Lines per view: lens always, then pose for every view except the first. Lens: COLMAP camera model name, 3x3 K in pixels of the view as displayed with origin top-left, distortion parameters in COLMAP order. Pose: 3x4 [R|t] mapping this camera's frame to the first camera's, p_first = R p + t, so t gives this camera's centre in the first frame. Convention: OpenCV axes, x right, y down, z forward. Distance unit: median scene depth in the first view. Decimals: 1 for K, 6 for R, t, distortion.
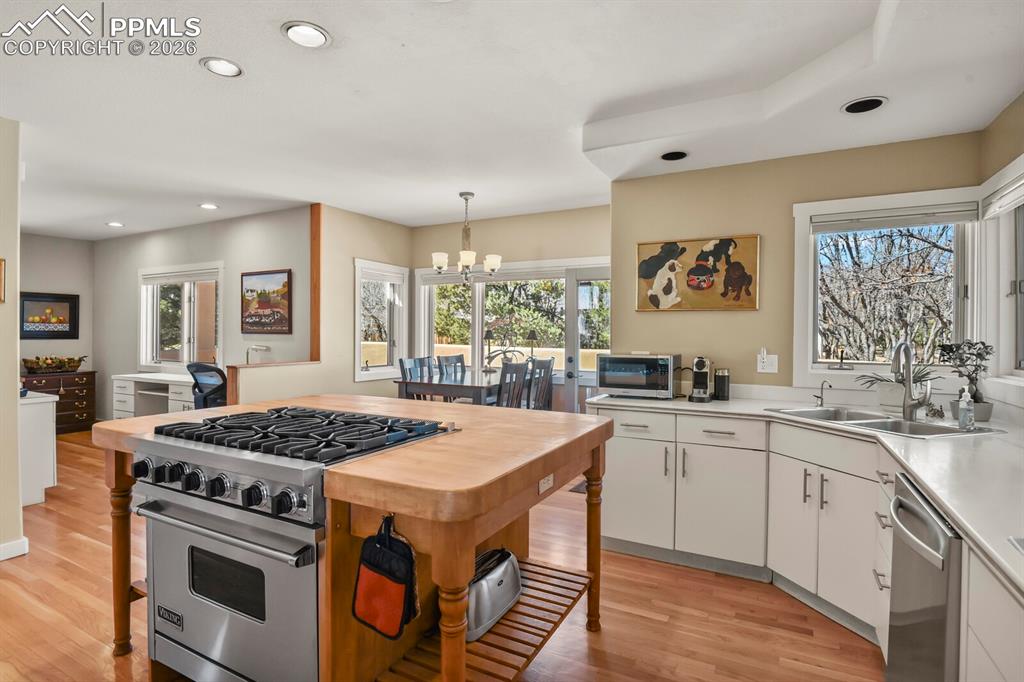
lens RADIAL K [[498.3, 0, 516.2], [0, 498.3, 339.6], [0, 0, 1]] dist [-0.010472, -0.005060]
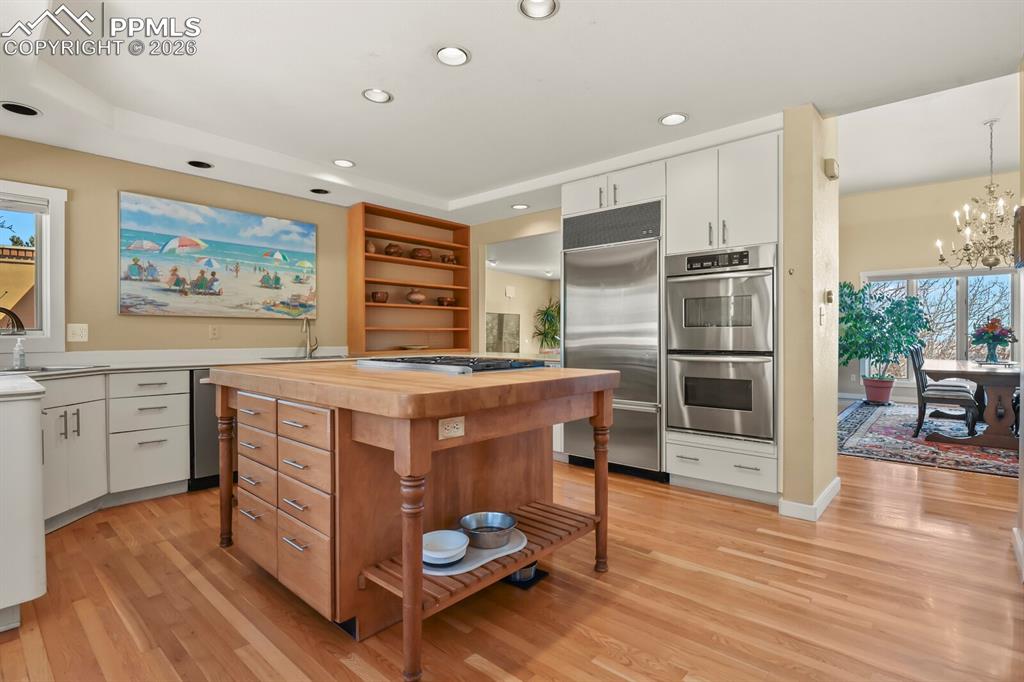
lens RADIAL K [[498.3, 0, 516.8], [0, 498.3, 340.5], [0, 0, 1]] dist [-0.010472, -0.005060]
pose [[-0.968985, -0.008876, 0.246960, -0.343238], [-0.002955, 0.999699, 0.024335, 0.025241], [-0.247101, 0.022851, -0.968720, 0.835963]]
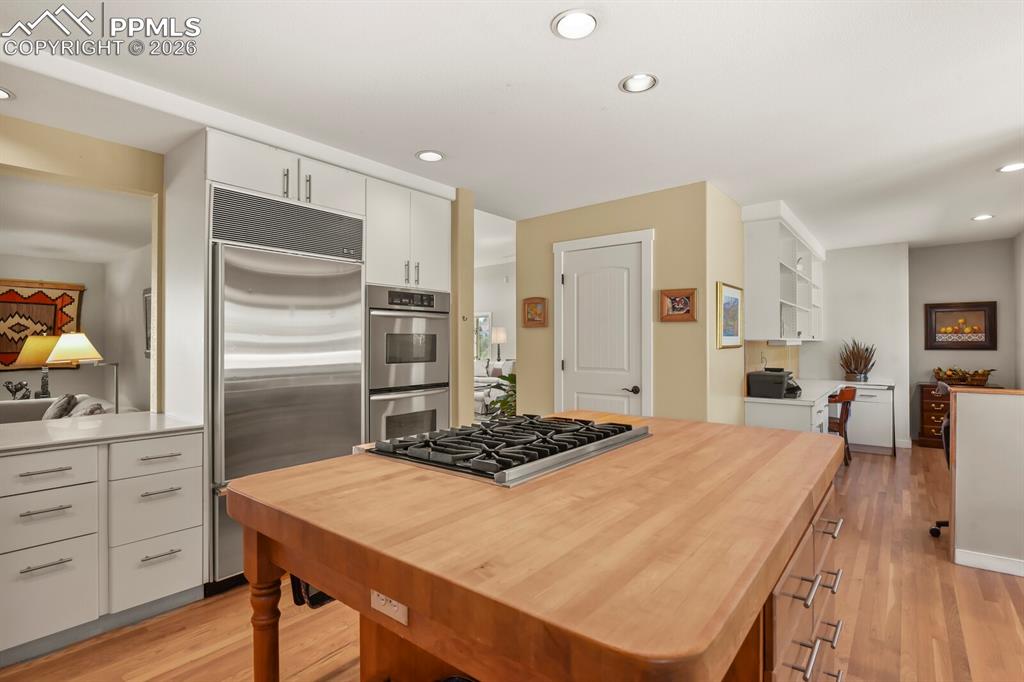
lens RADIAL K [[498.3, 0, 520.3], [0, 498.3, 341.0], [0, 0, 1]] dist [-0.010472, -0.005060]
pose [[-0.180957, -0.009572, -0.983444, 0.195060], [-0.009796, 0.999921, -0.007929, -0.003122], [0.983442, 0.008199, -0.181036, 0.411037]]
